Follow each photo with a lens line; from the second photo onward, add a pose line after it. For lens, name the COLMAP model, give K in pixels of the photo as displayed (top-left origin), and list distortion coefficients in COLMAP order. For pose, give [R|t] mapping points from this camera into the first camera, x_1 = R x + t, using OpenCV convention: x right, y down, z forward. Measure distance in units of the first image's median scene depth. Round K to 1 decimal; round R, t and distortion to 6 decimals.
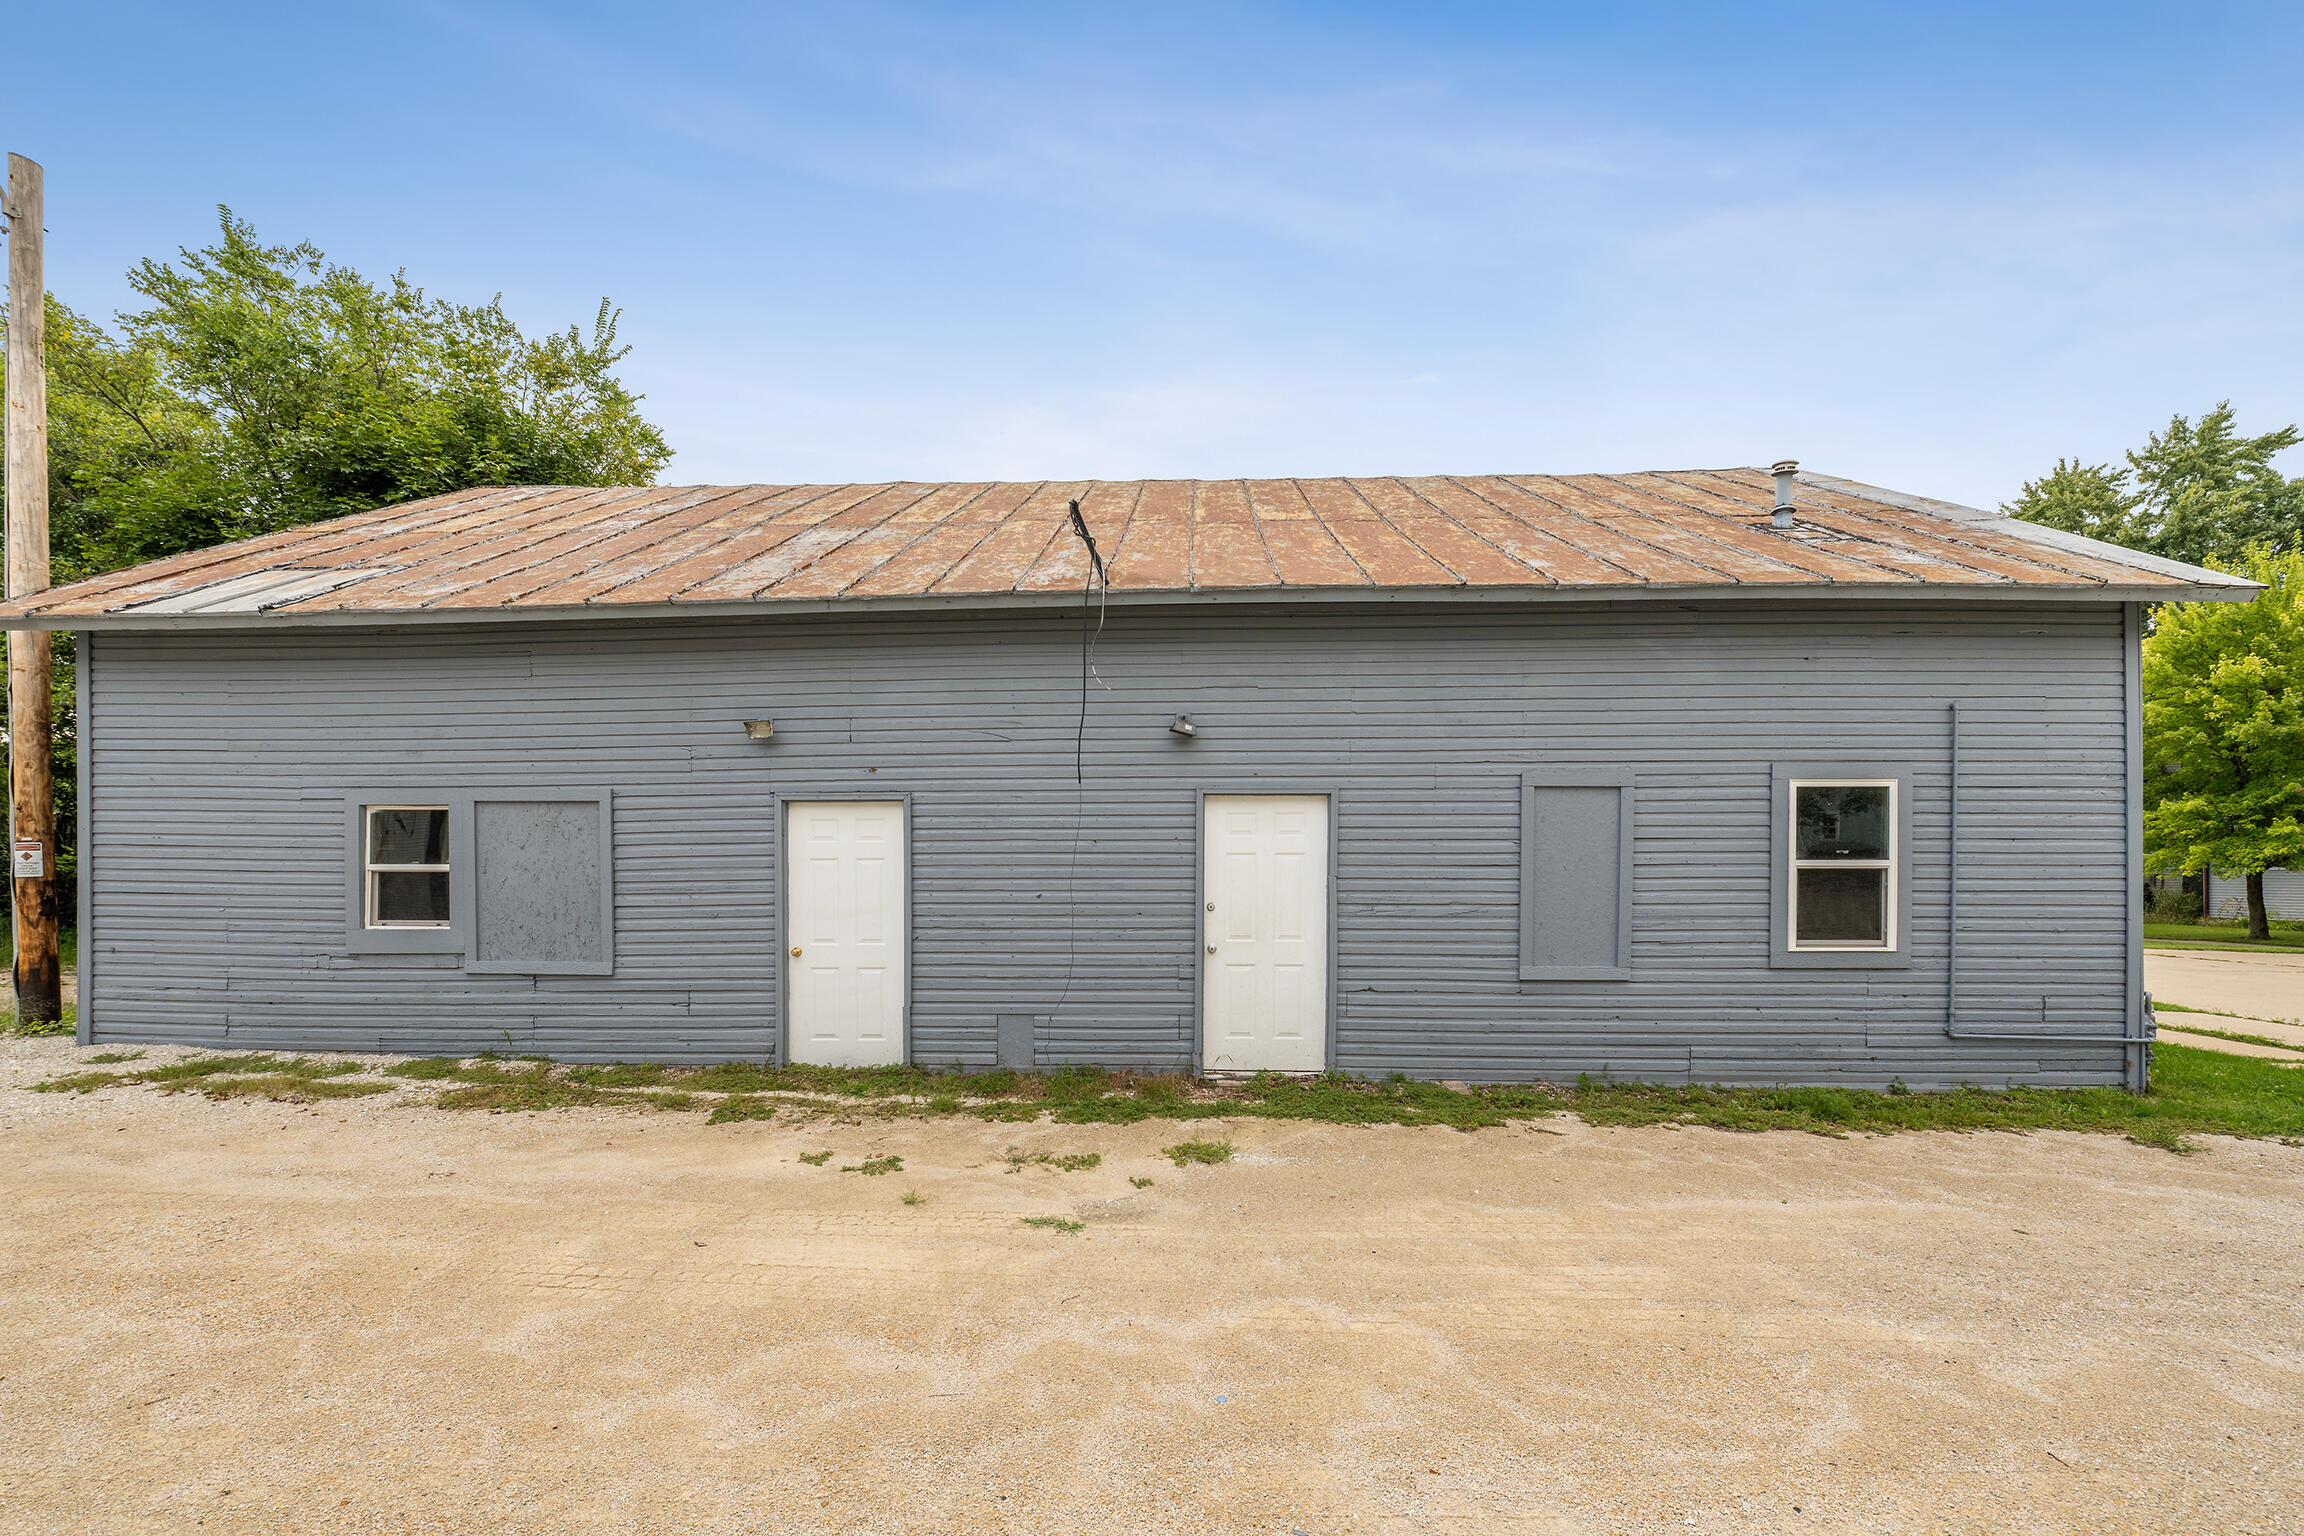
lens RADIAL K [[987.5, 0, 1152.2], [0, 987.5, 927.7], [0, 0, 1]] dist [-0.010186, -0.000019]
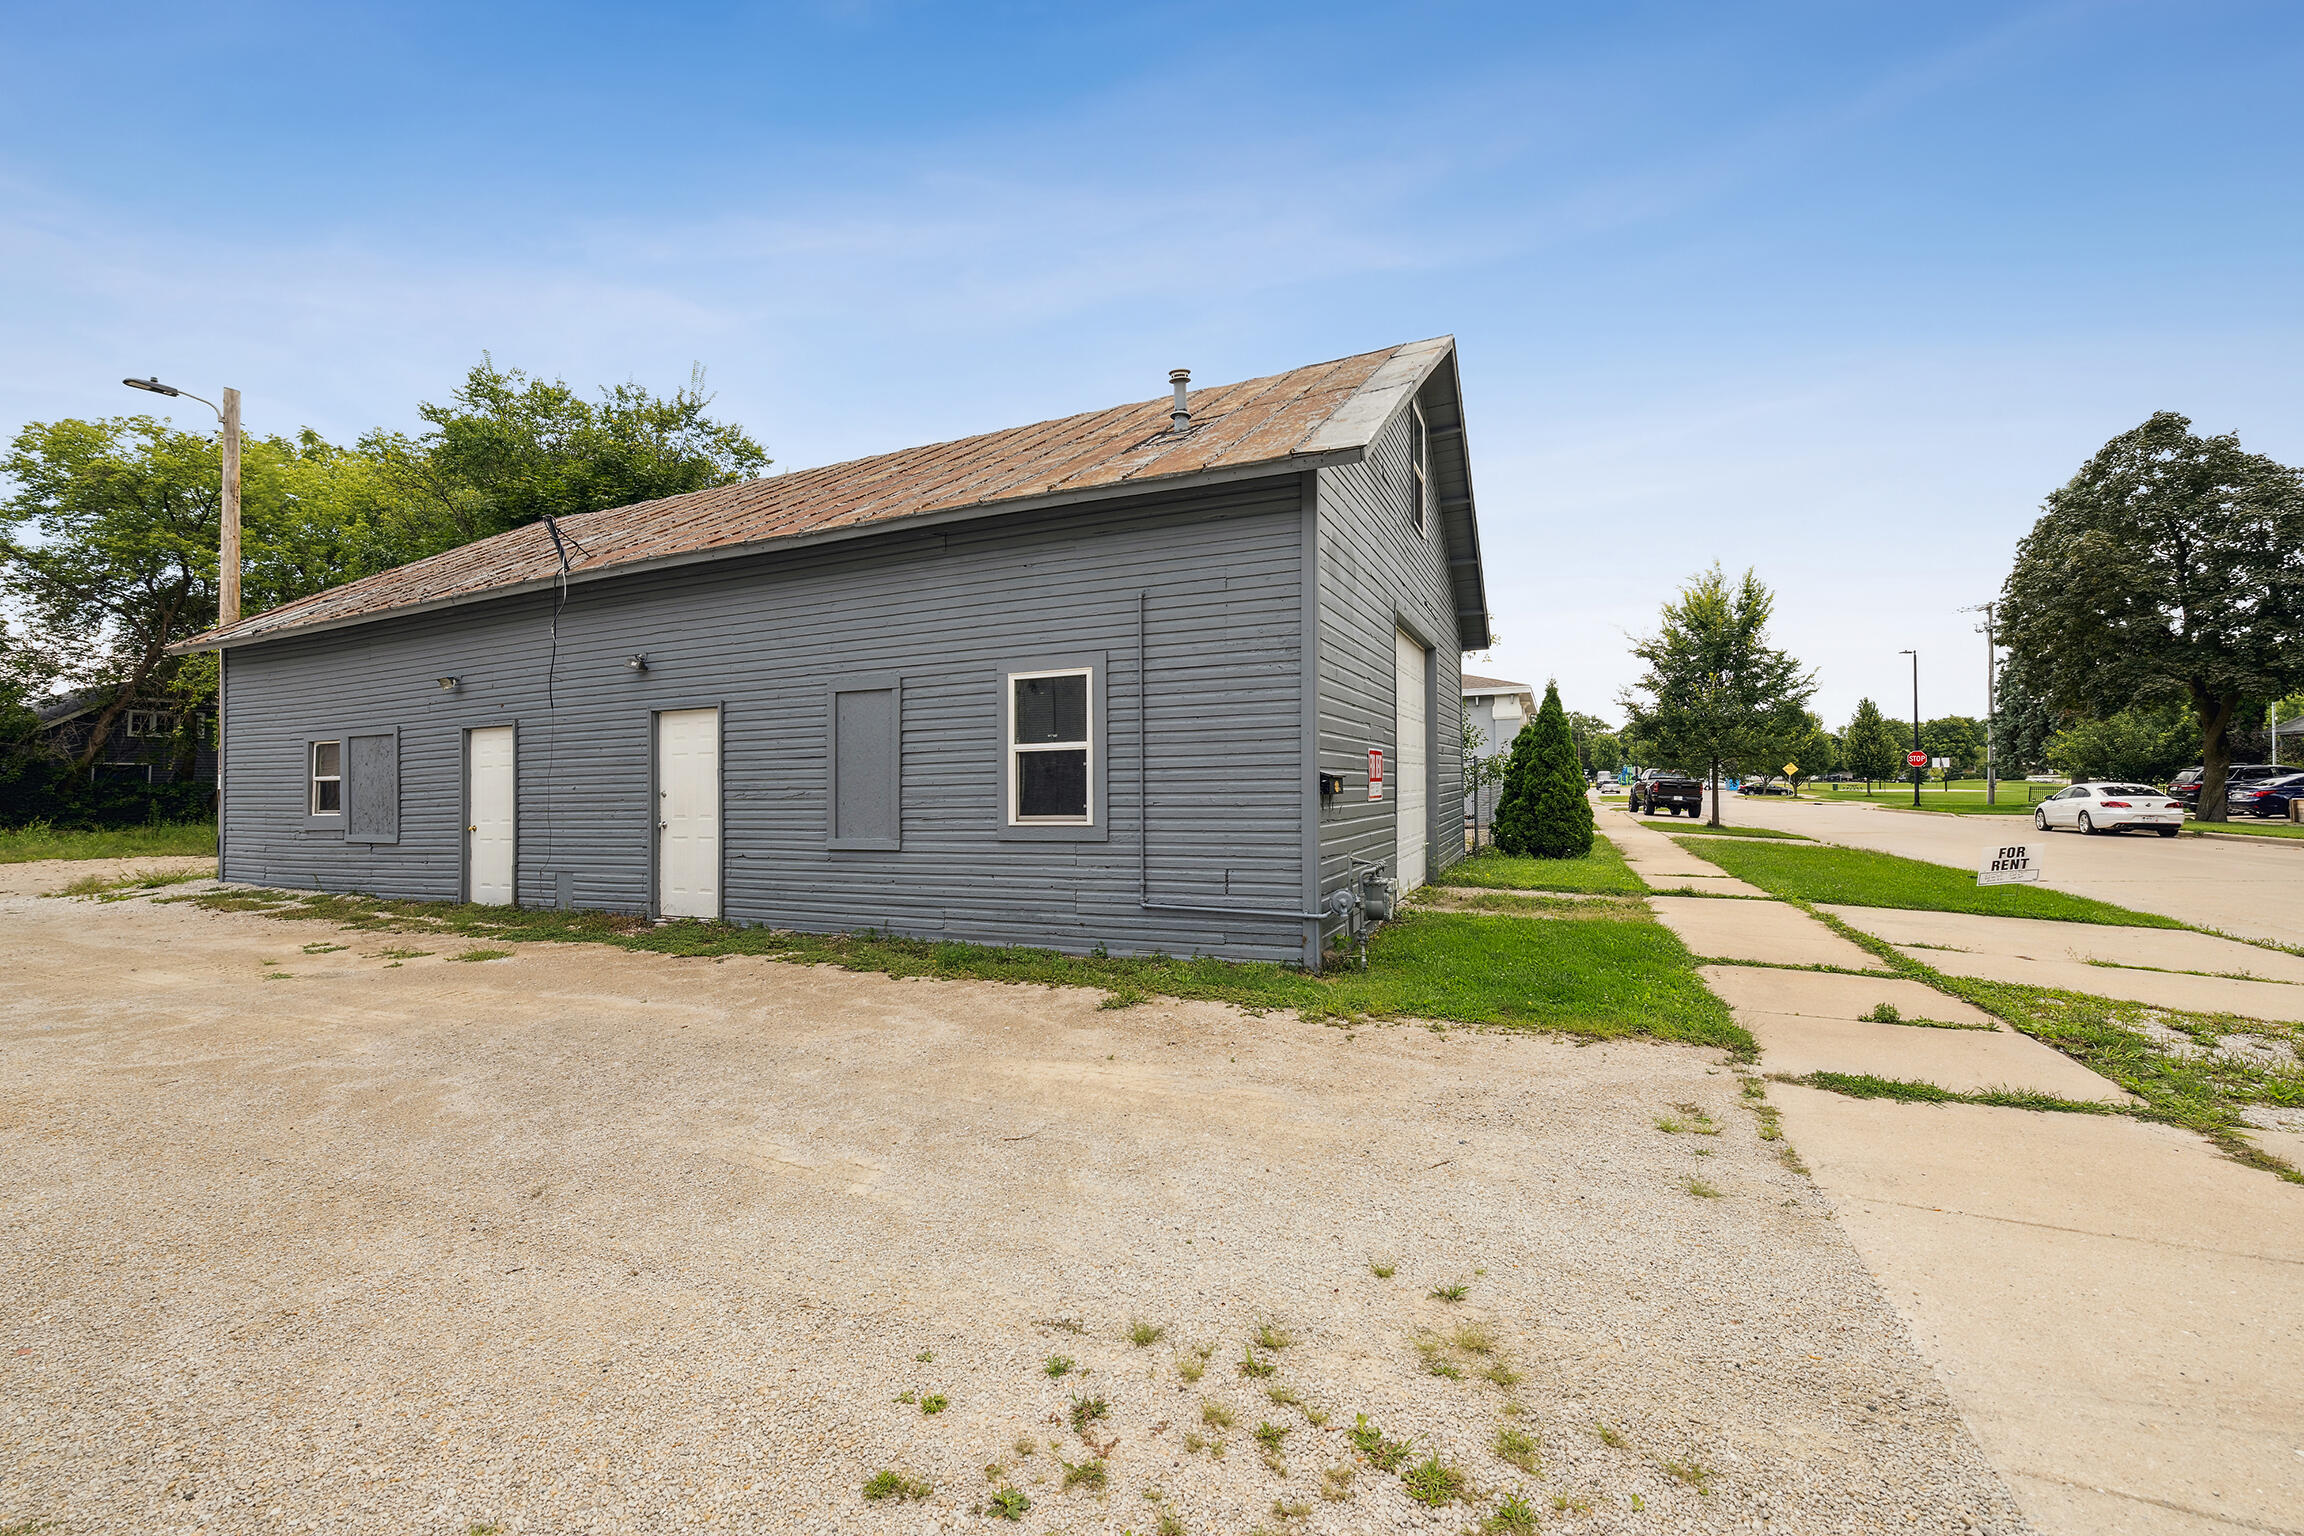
lens RADIAL K [[939.6, 0, 1171.5], [0, 939.6, 801.1], [0, 0, 1]] dist [-0.010040, -0.000231]
pose [[0.930228, -0.012728, -0.366760, 1.196082], [0.005943, 0.999790, -0.019623, 0.017554], [0.366933, 0.016075, 0.930108, 0.064996]]
